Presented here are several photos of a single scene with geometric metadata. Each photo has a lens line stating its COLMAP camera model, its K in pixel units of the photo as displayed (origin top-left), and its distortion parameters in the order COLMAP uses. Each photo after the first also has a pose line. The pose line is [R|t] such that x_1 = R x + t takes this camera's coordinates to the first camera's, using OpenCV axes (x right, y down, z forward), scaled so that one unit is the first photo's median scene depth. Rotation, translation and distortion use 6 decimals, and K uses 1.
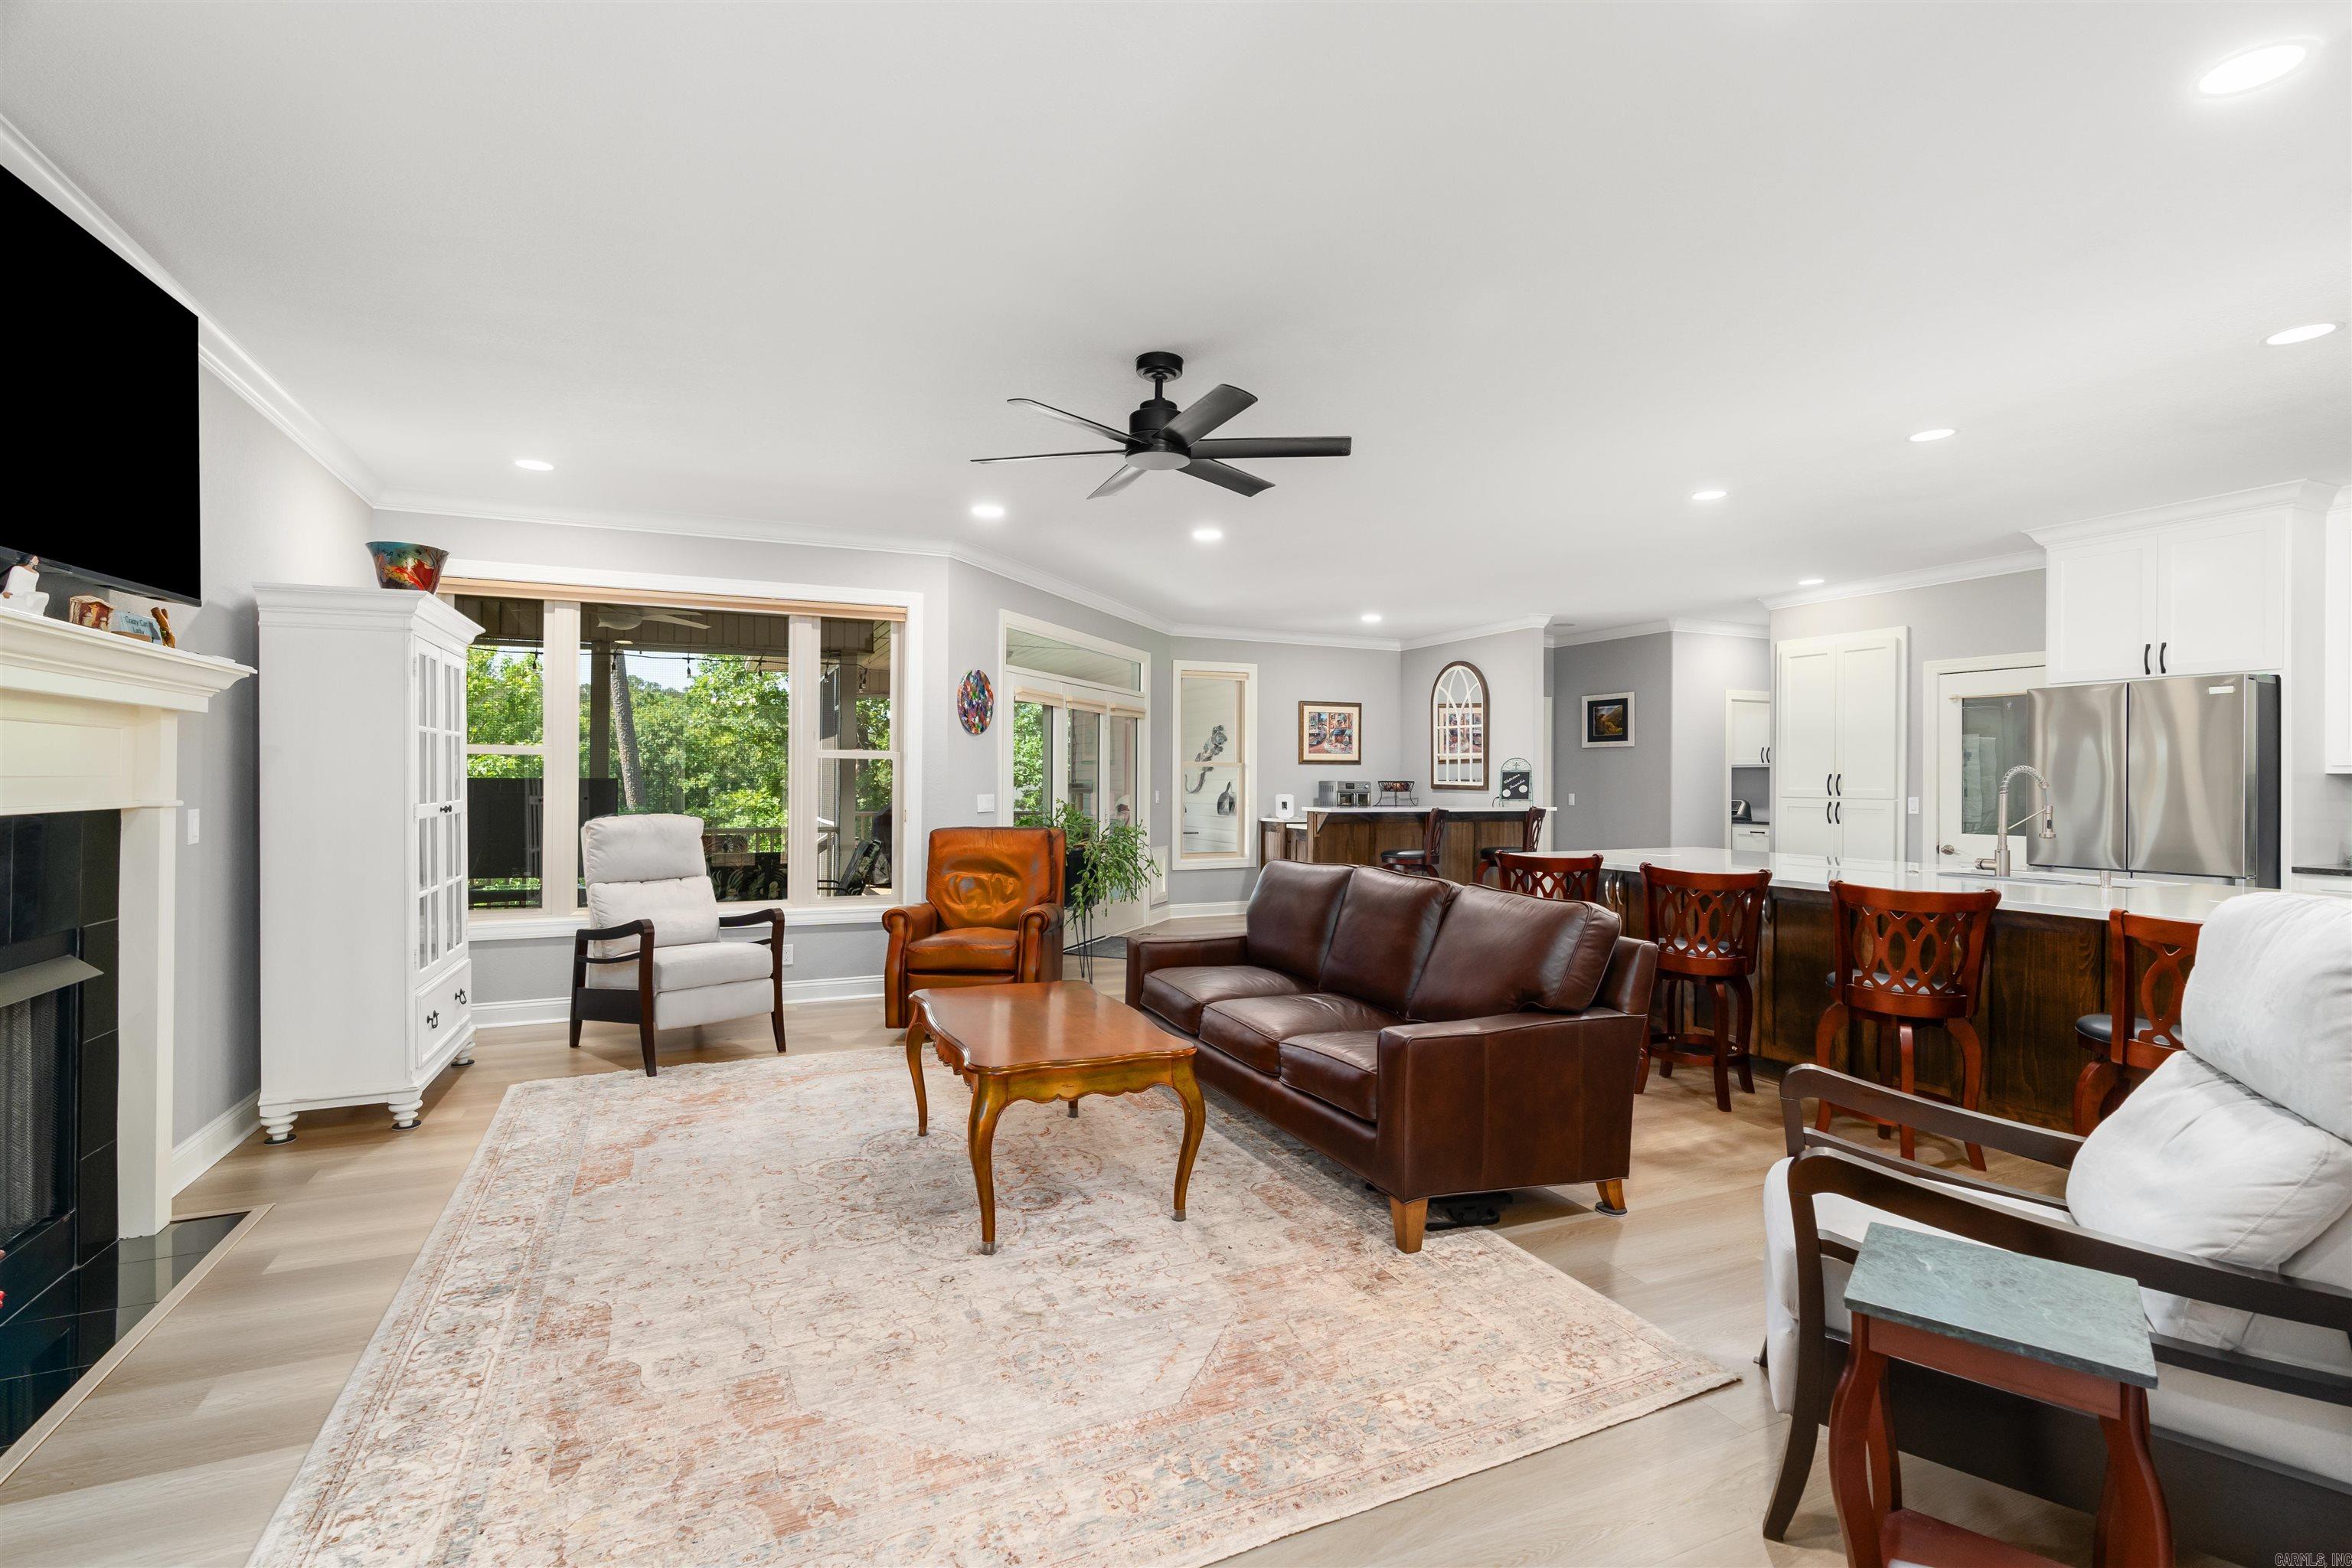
lens RADIAL K [[1091.1, 0, 1176.0], [0, 1091.1, 784.0], [0, 0, 1]] dist [-0.005412, 0.000209]
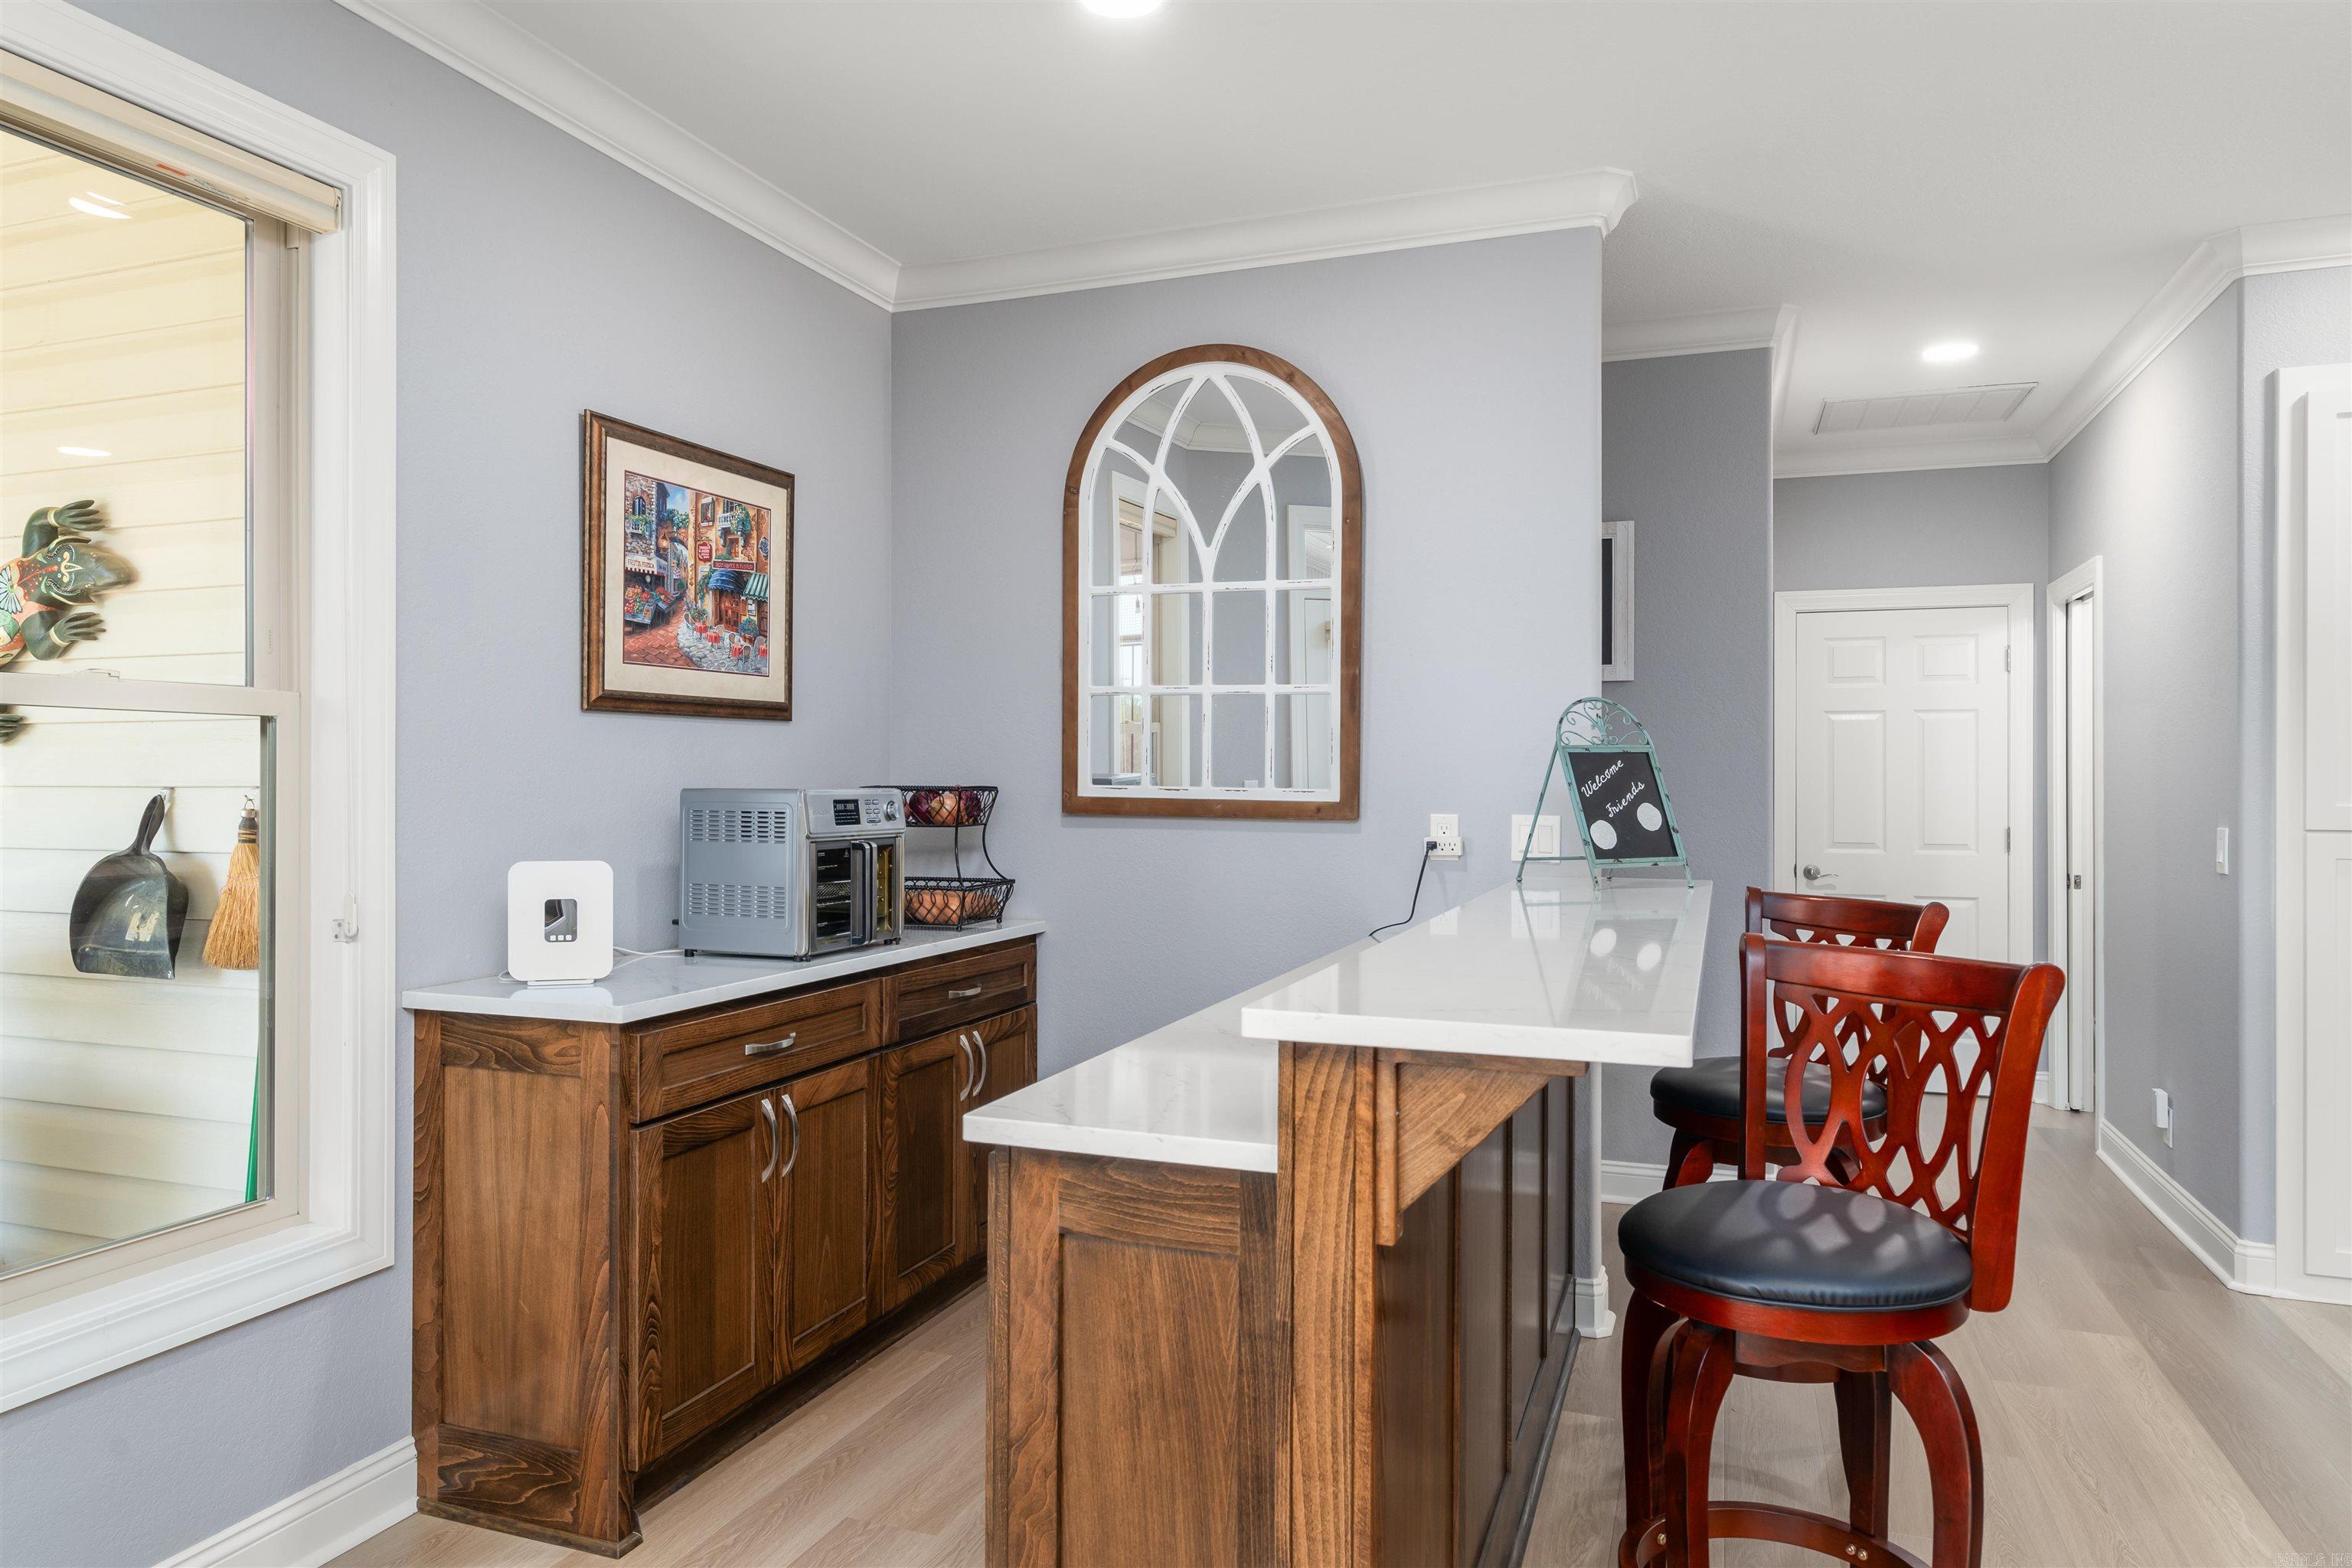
lens RADIAL K [[1478.5, 0, 1176.0], [0, 1478.5, 784.0], [0, 0, 1]] dist [0.002025, 0.000810]
pose [[0.701767, -0.008176, 0.712359, -0.010765], [0.004368, 0.999965, 0.007174, -0.005513], [-0.712393, -0.001923, 0.701778, 0.711635]]
